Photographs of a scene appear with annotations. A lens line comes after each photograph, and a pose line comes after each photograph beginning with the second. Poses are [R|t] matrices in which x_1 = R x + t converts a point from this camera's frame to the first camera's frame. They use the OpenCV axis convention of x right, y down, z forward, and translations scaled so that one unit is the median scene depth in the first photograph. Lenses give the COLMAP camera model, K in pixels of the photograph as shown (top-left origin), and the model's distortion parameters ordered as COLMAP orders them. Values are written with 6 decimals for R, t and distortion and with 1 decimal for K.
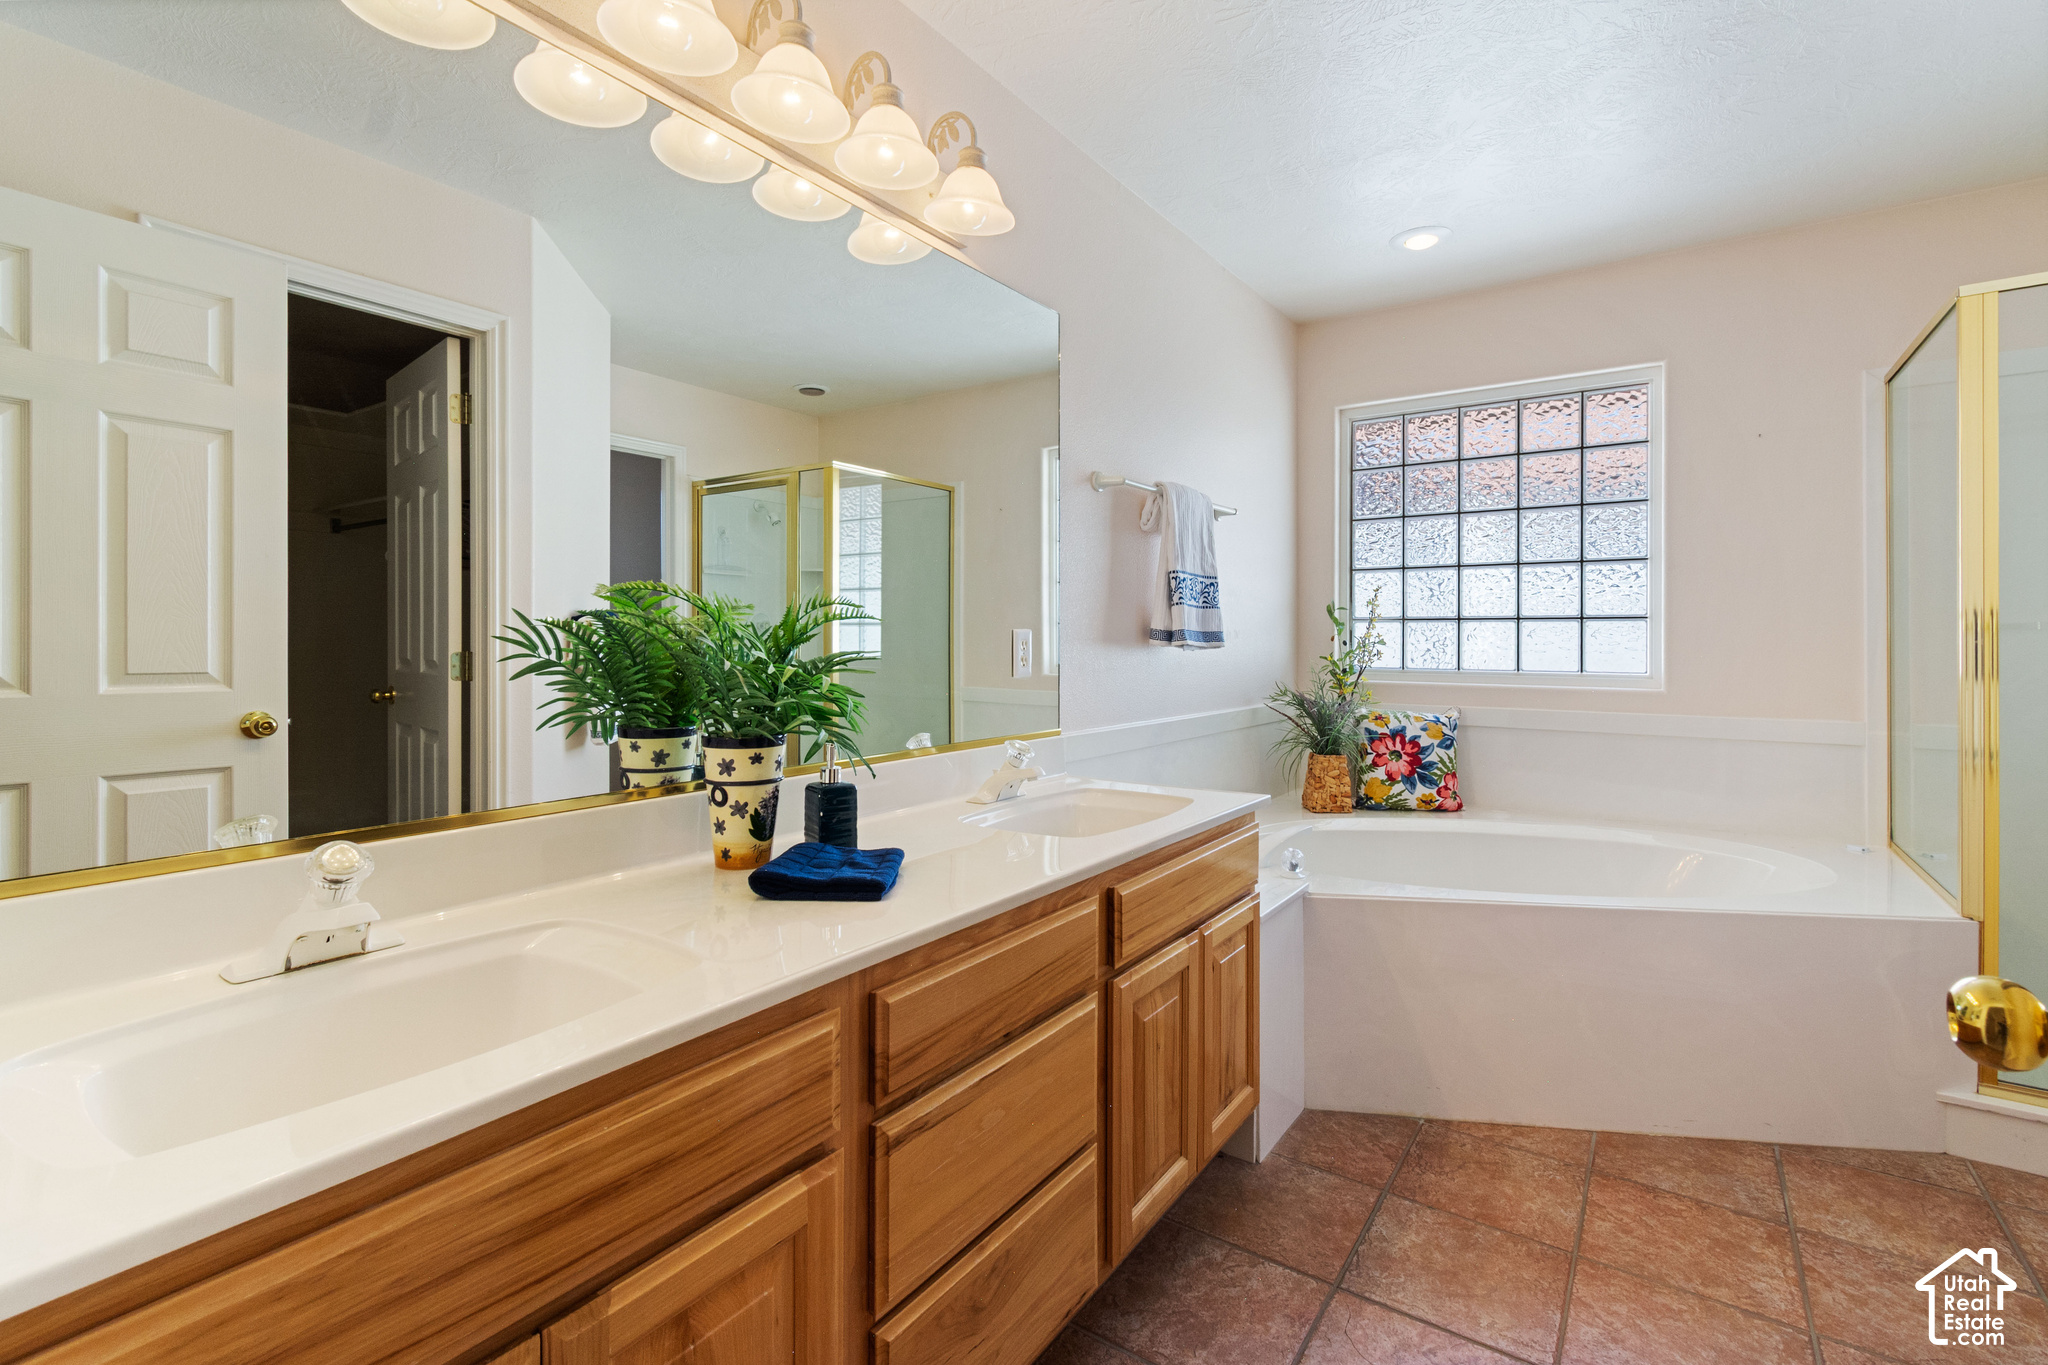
lens RADIAL K [[923.6, 0, 1046.5], [0, 923.6, 627.9], [0, 0, 1]] dist [0.000598, -0.000499]
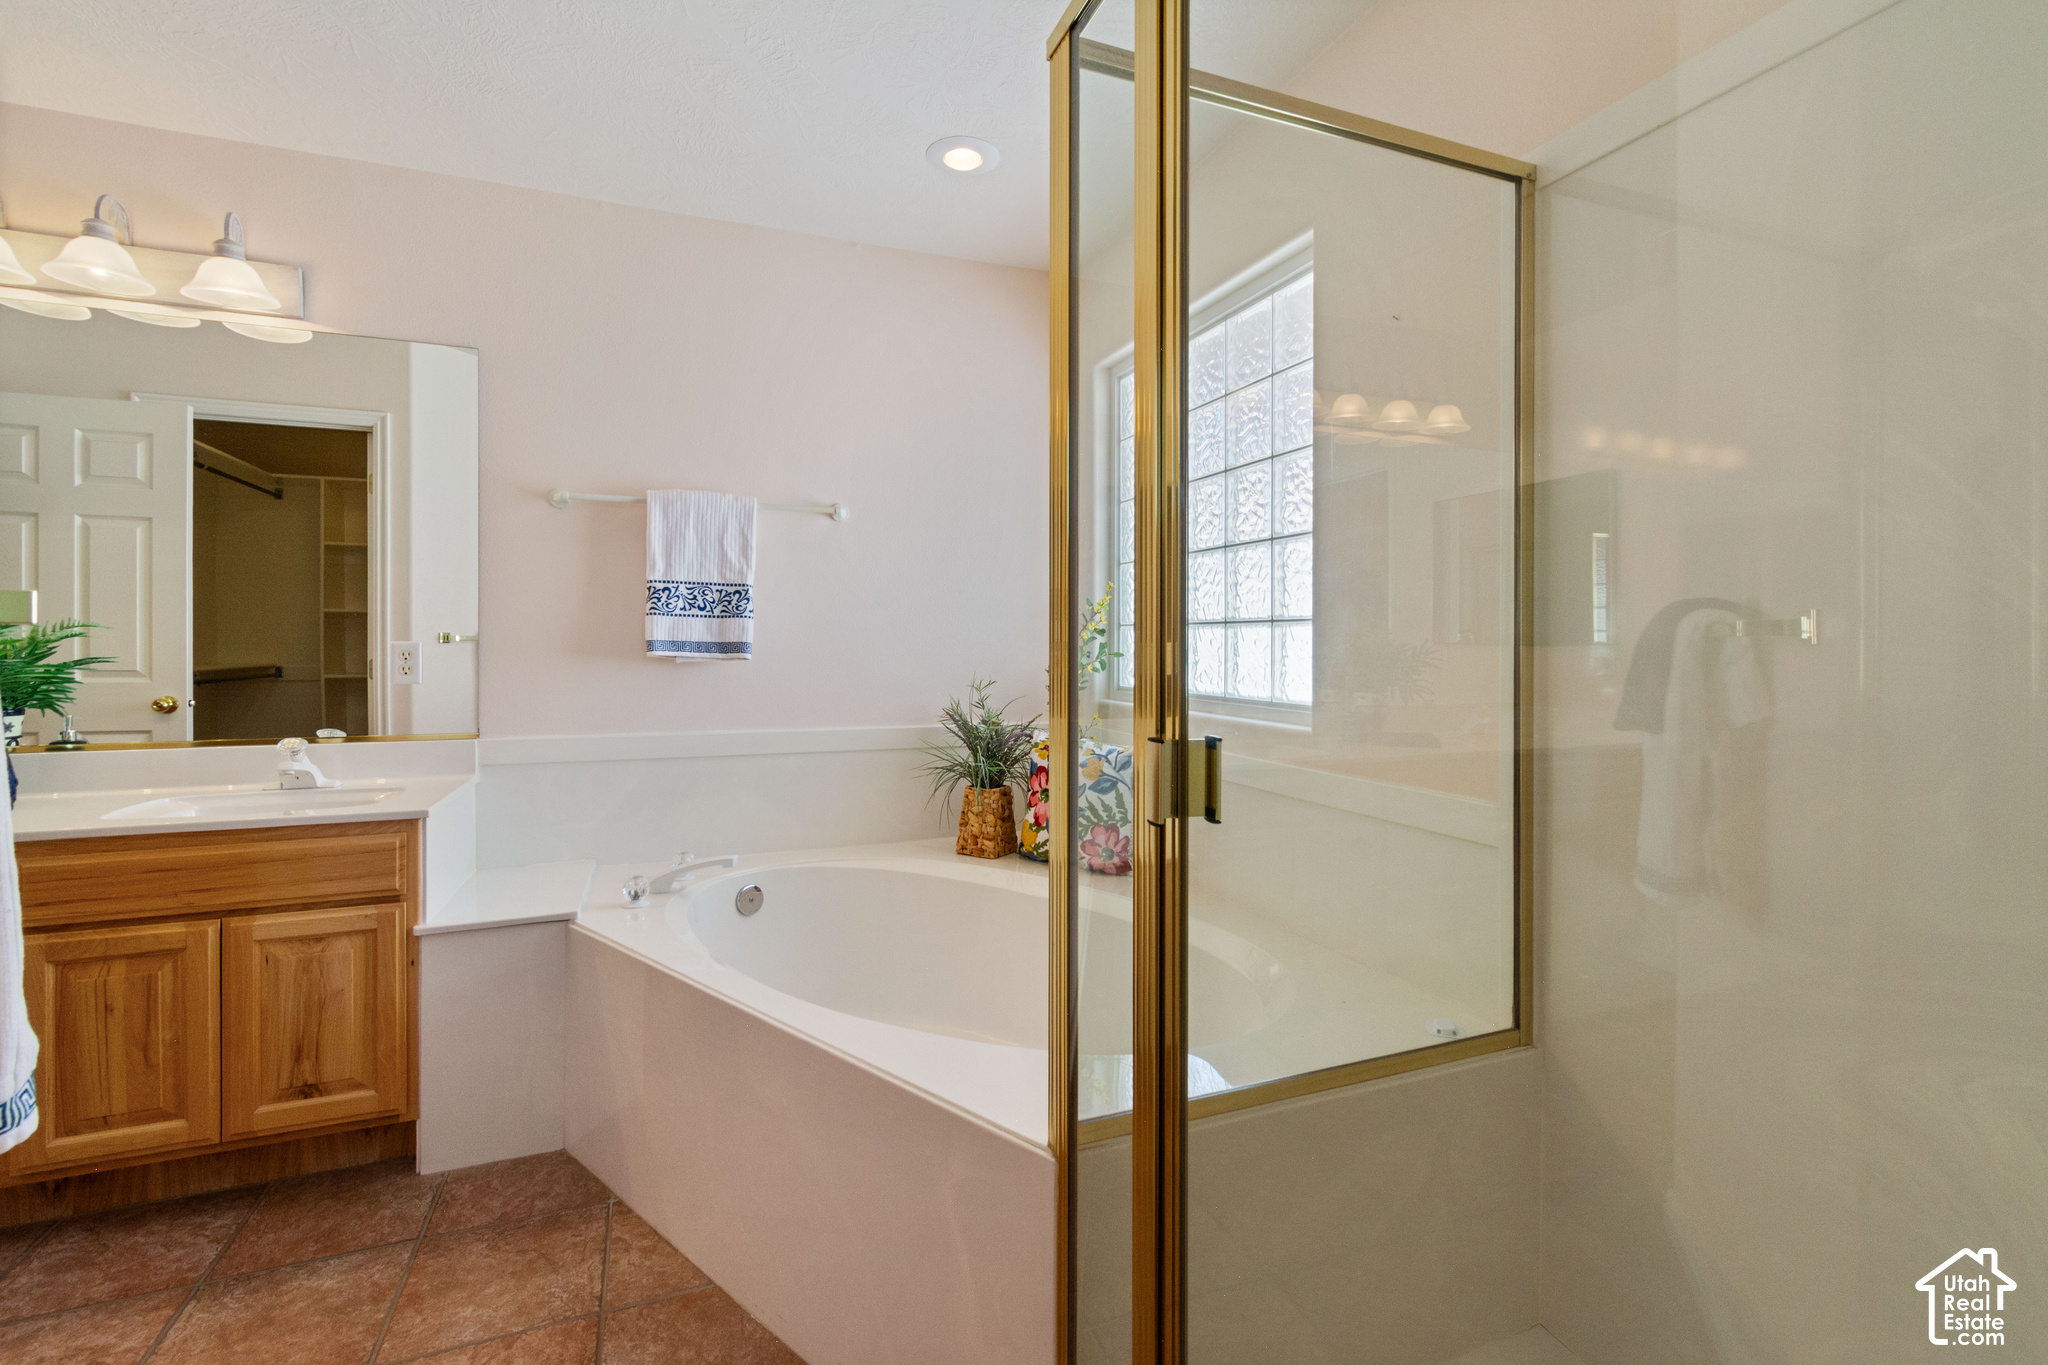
lens RADIAL K [[923.6, 0, 1046.0], [0, 923.6, 648.8], [0, 0, 1]] dist [0.000598, -0.000499]
pose [[0.832888, 0.003488, -0.553430, 0.822015], [0.007345, 0.999822, 0.017355, -0.003104], [0.553392, -0.018520, 0.832715, 0.334757]]
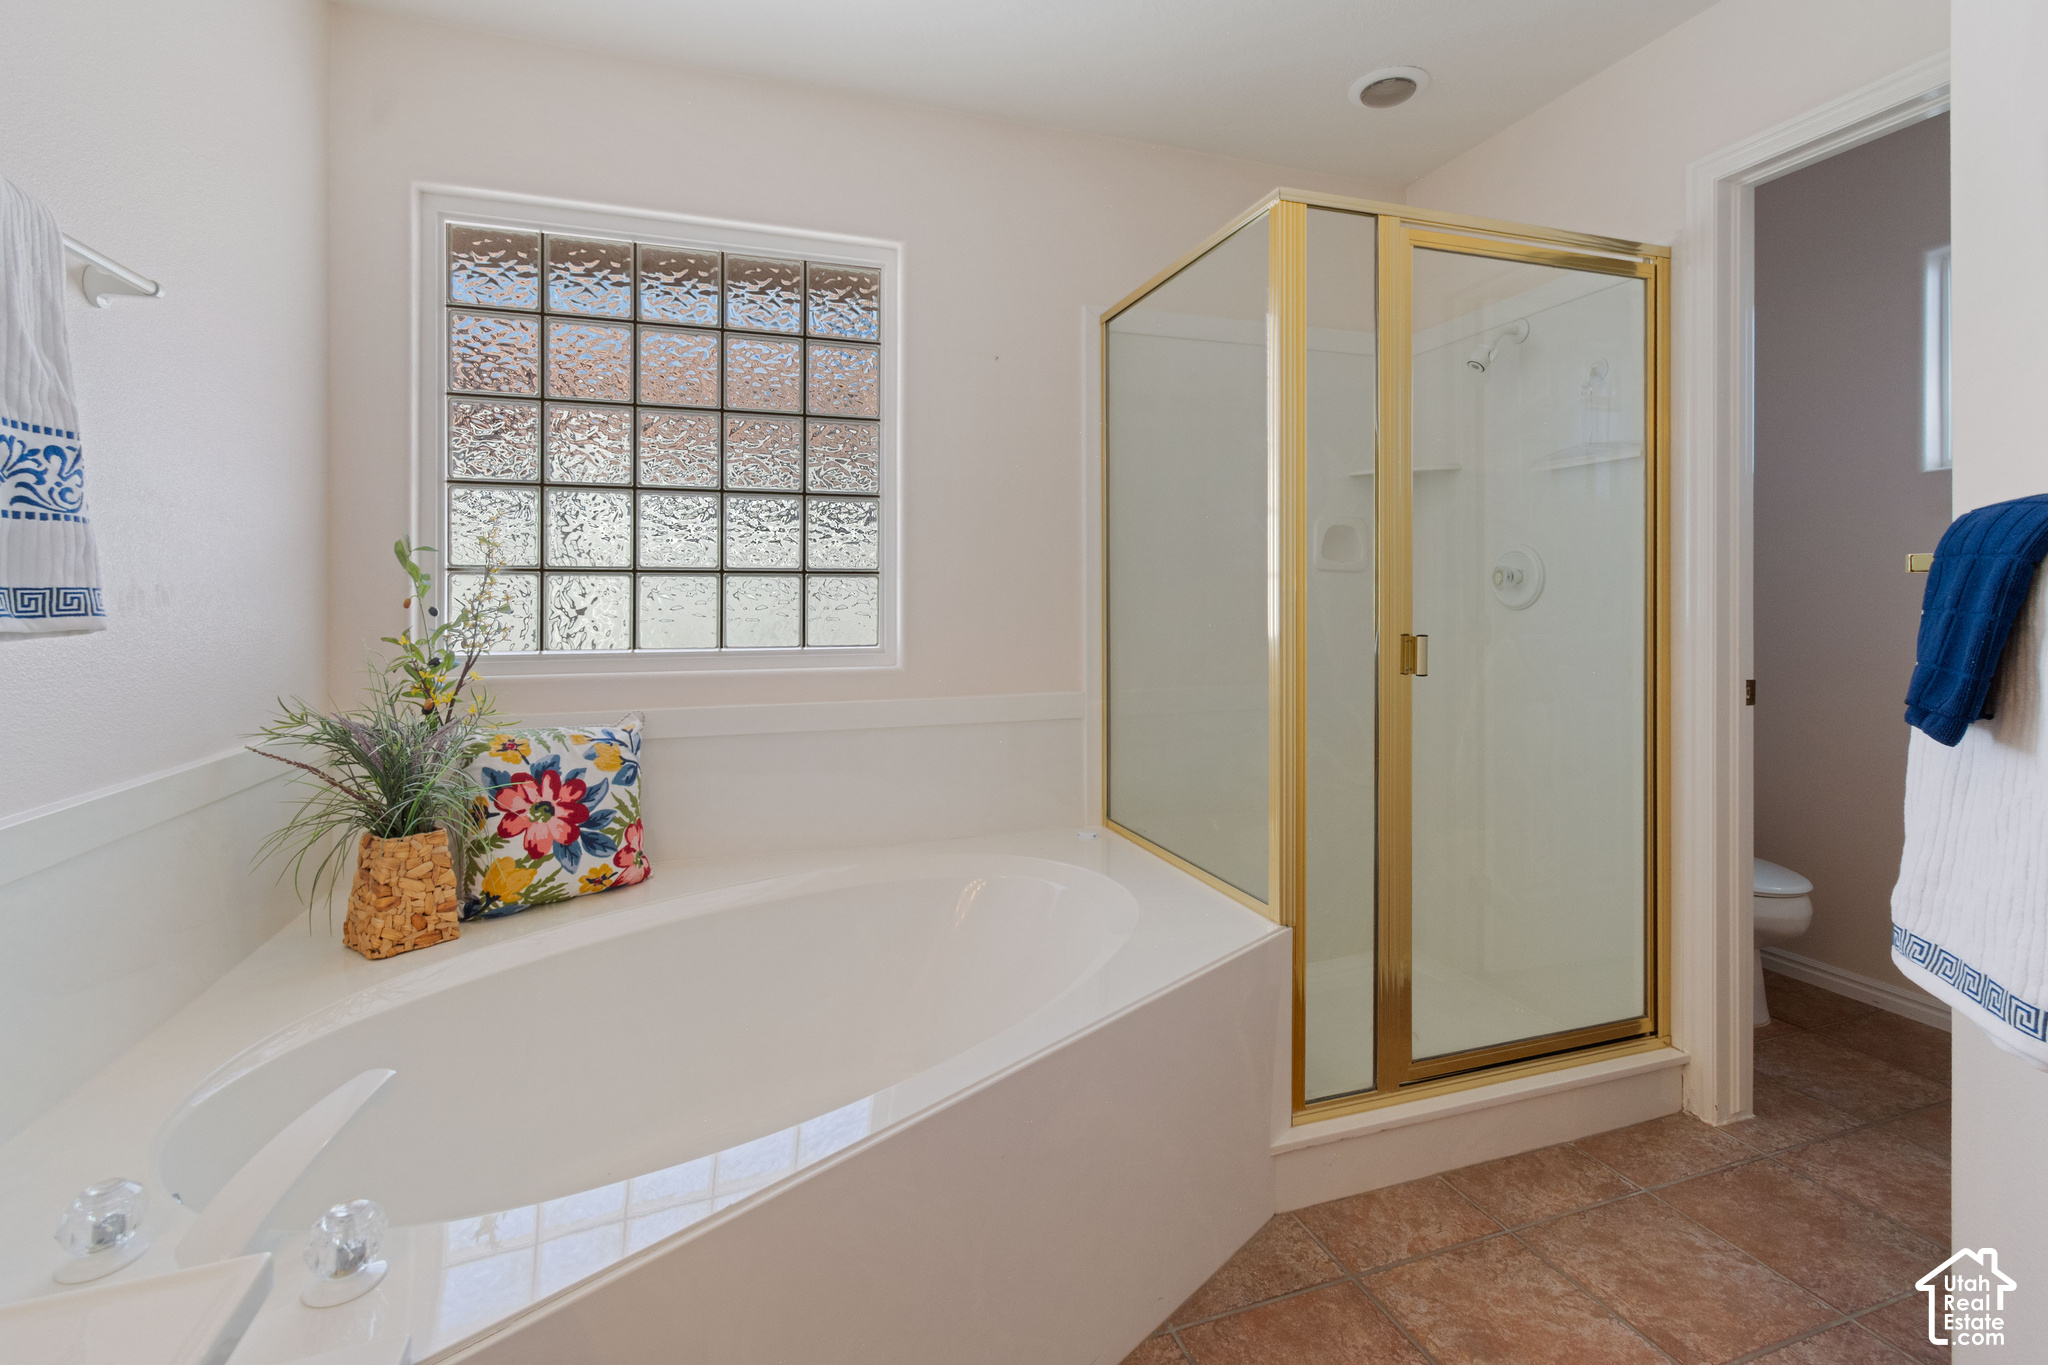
lens RADIAL K [[923.6, 0, 1023.0], [0, 923.6, 596.1], [0, 0, 1]] dist [0.000598, -0.000499]
pose [[0.597389, -0.000920, 0.801951, 0.101655], [-0.007222, 0.999953, 0.006528, 0.001538], [-0.801919, -0.009692, 0.597354, 0.430763]]
